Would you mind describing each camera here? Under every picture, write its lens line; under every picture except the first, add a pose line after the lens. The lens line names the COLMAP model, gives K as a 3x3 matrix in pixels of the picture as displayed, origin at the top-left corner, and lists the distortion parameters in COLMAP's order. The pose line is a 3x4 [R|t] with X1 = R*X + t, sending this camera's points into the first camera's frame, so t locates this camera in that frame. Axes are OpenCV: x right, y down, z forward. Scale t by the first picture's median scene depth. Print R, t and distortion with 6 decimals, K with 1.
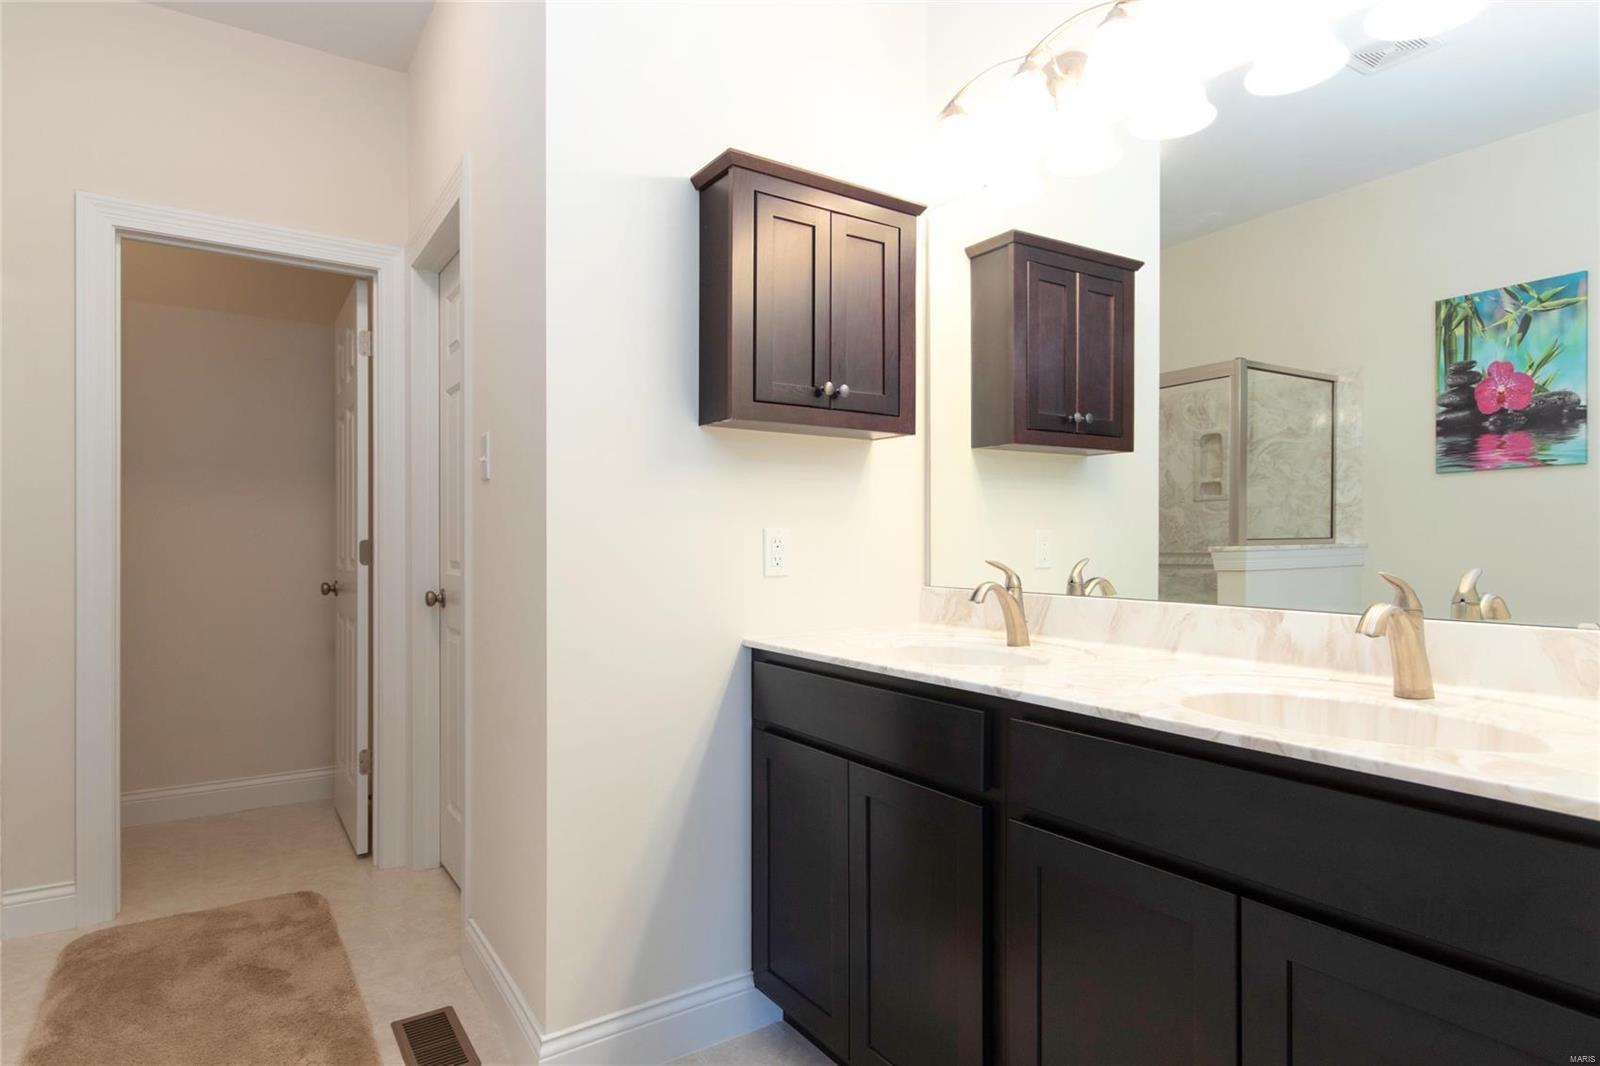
lens RADIAL K [[920.1, 0, 804.2], [0, 920.1, 549.8], [0, 0, 1]] dist [-0.002852, -0.001008]
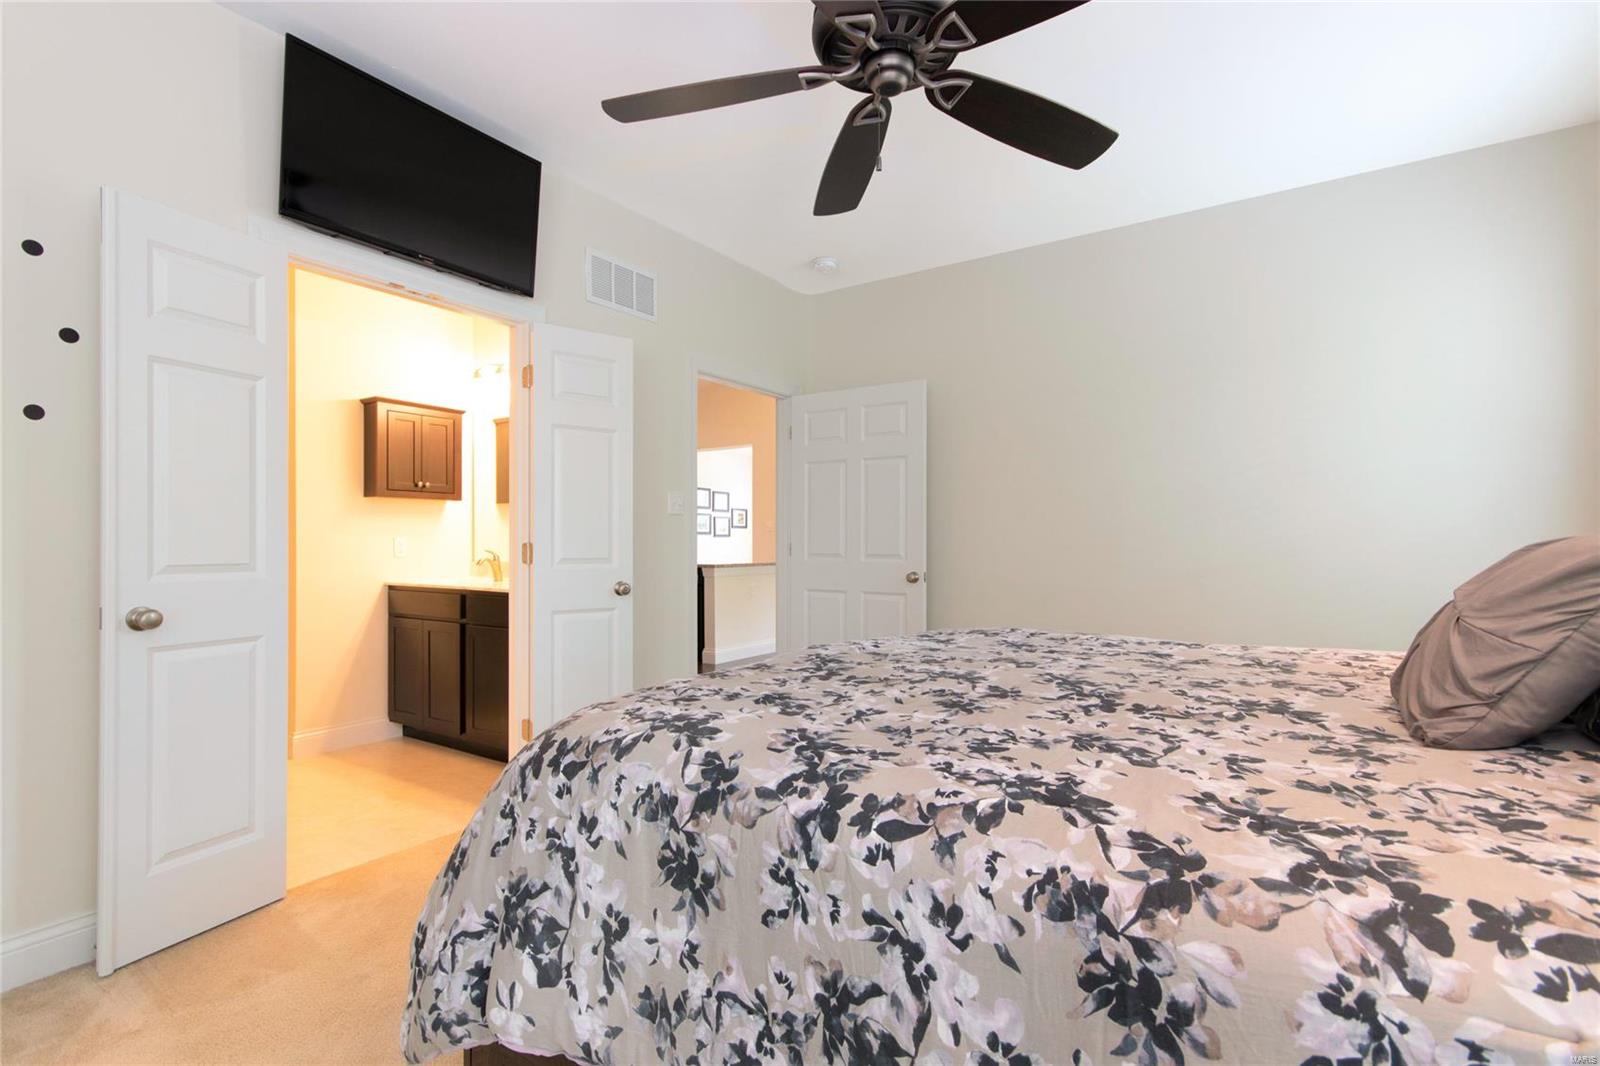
lens RADIAL K [[743.2, 0, 797.7], [0, 743.2, 555.3], [0, 0, 1]] dist [0.004784, 0.000474]
pose [[0.918011, 0.002432, 0.396547, 0.171309], [-0.007296, 0.999916, 0.010759, -0.003177], [-0.396487, -0.012770, 0.917951, -1.366615]]
